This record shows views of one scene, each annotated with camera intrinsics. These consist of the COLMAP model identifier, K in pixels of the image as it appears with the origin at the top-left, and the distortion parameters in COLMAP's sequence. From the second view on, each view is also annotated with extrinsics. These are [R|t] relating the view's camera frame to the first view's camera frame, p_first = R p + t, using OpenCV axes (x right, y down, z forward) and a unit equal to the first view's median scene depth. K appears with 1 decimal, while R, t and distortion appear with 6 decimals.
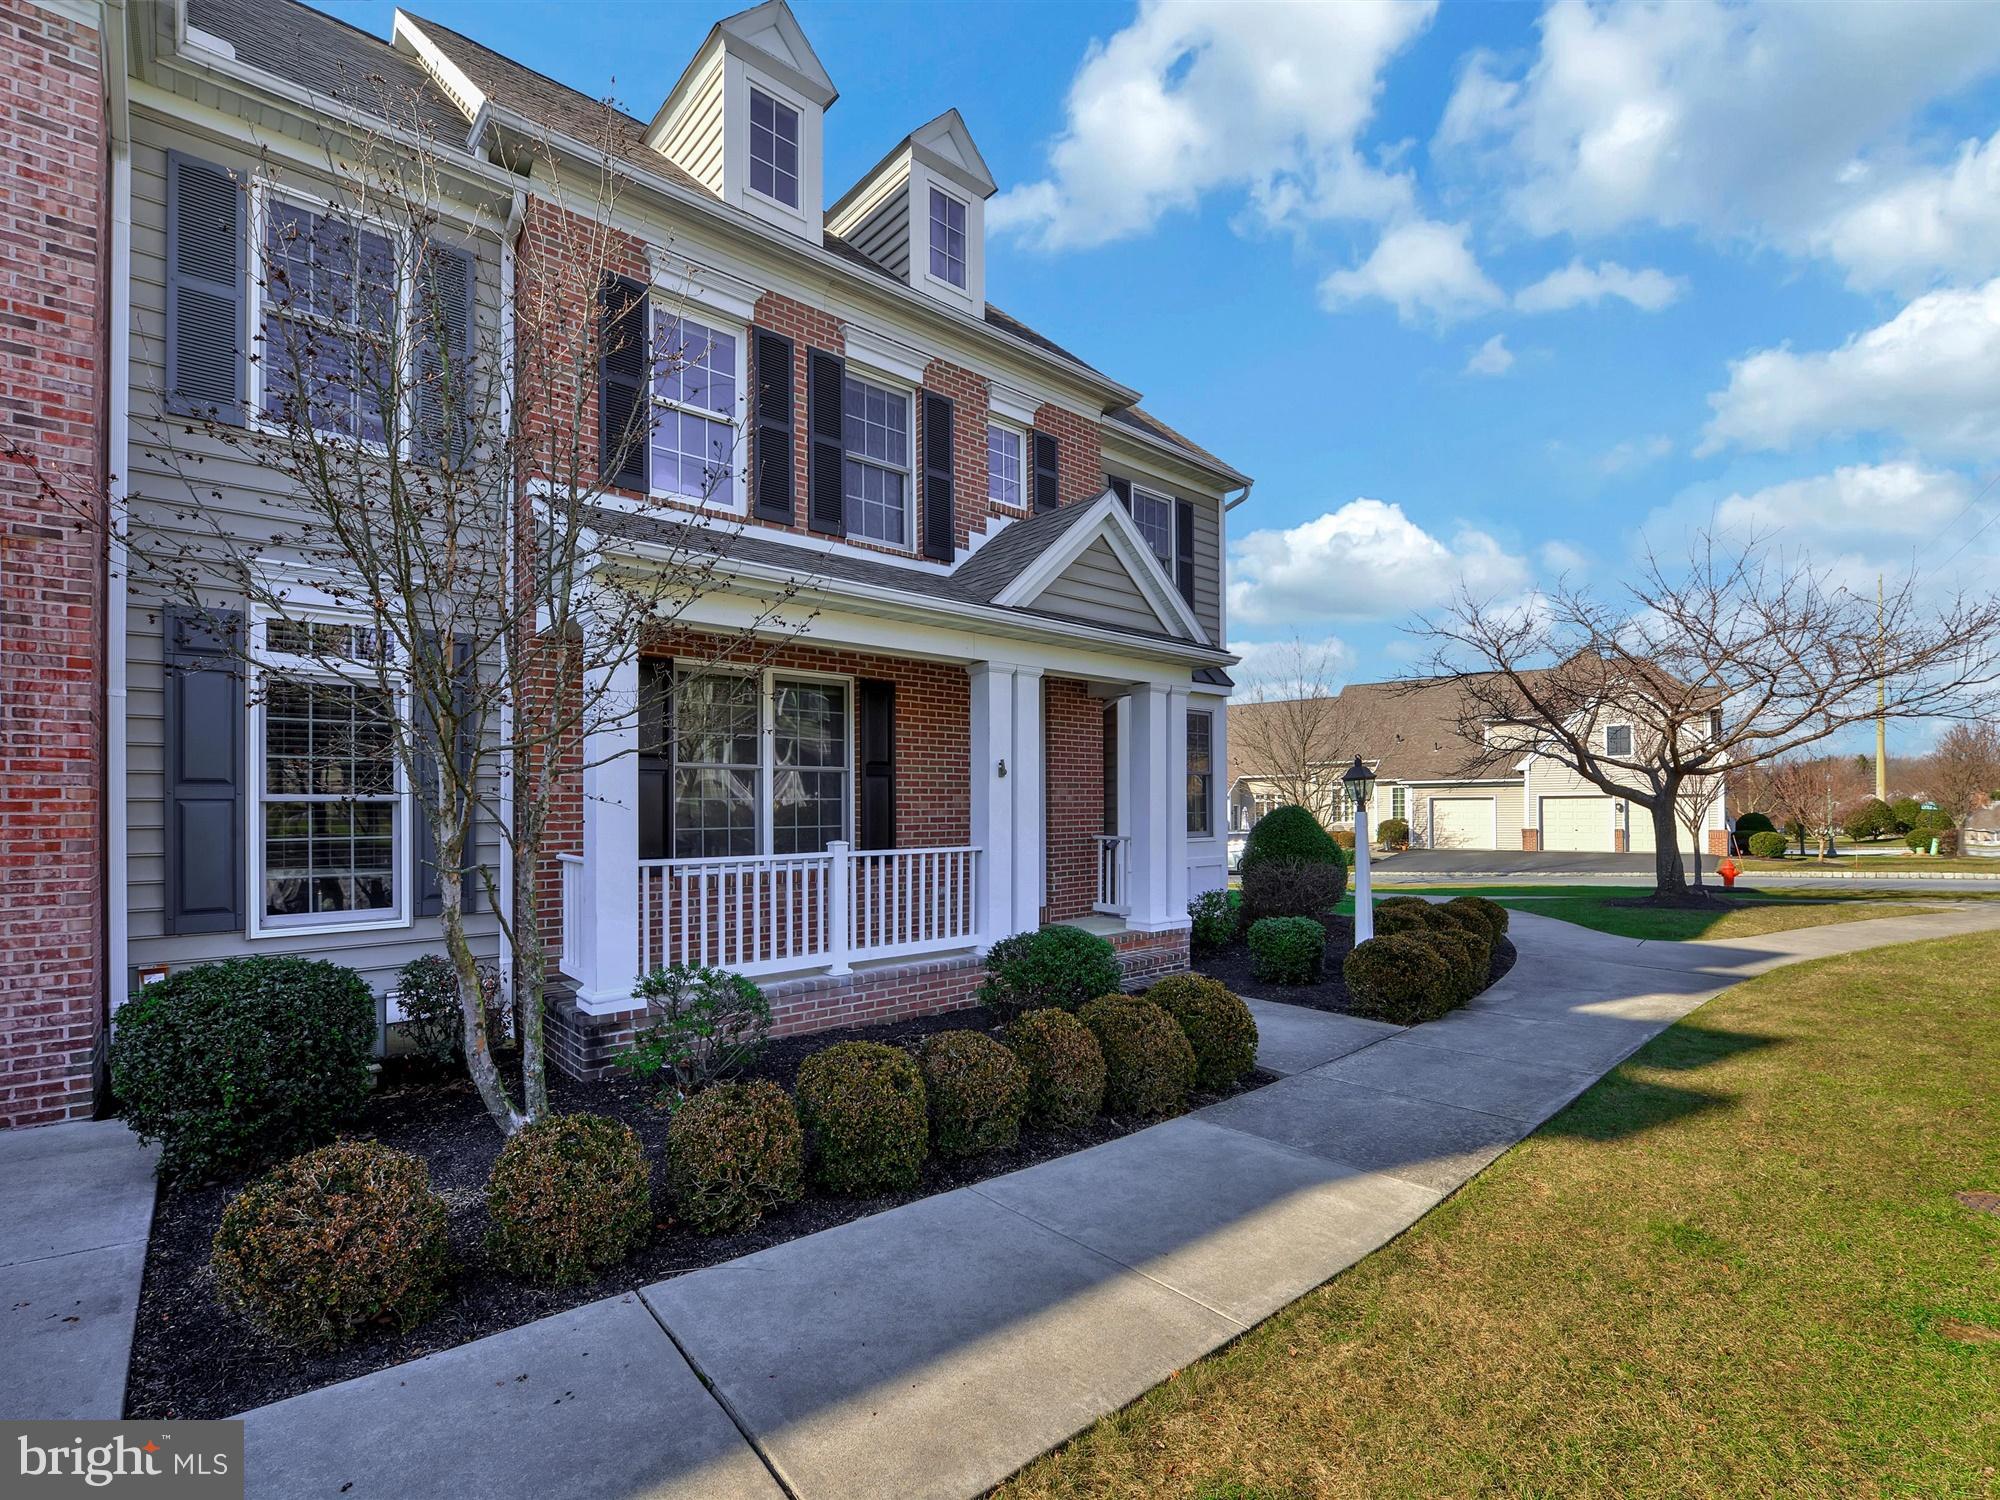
lens RADIAL K [[895.7, 0, 999.4], [0, 895.7, 800.8], [0, 0, 1]] dist [-0.009651, -0.000640]
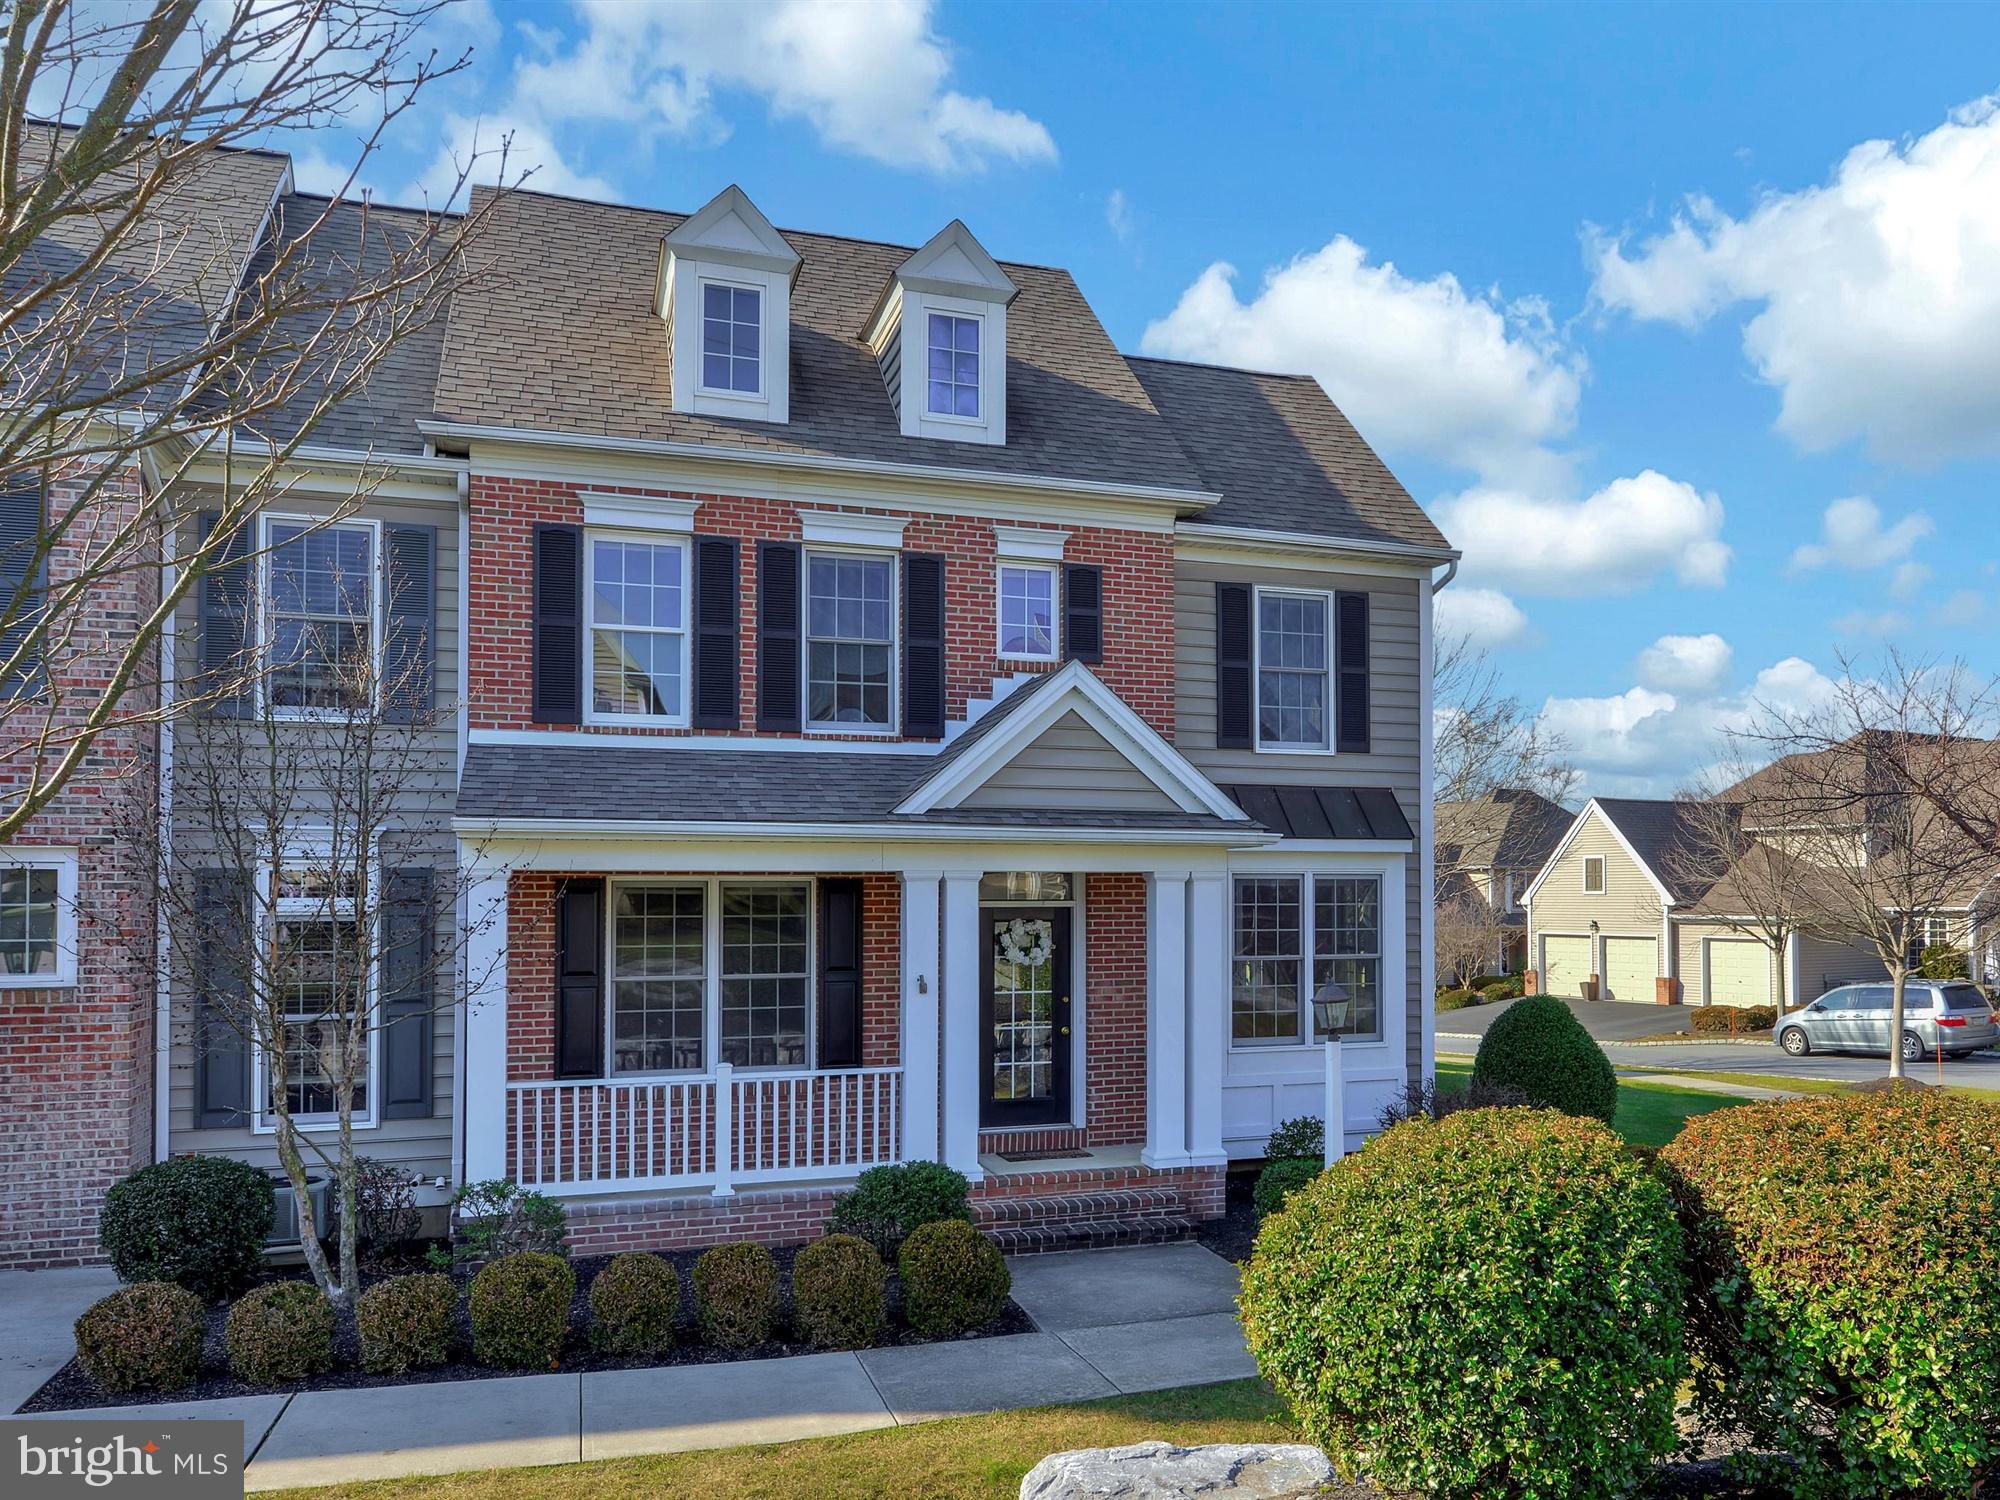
lens RADIAL K [[1540.0, 0, 1182.4], [0, 1540.0, 855.1], [0, 0, 1]] dist [-0.008485, -0.000814]
pose [[0.938676, -0.006250, -0.344744, 0.900721], [0.000279, 0.999849, -0.017366, -0.158627], [0.344800, 0.016205, 0.938536, -0.455659]]
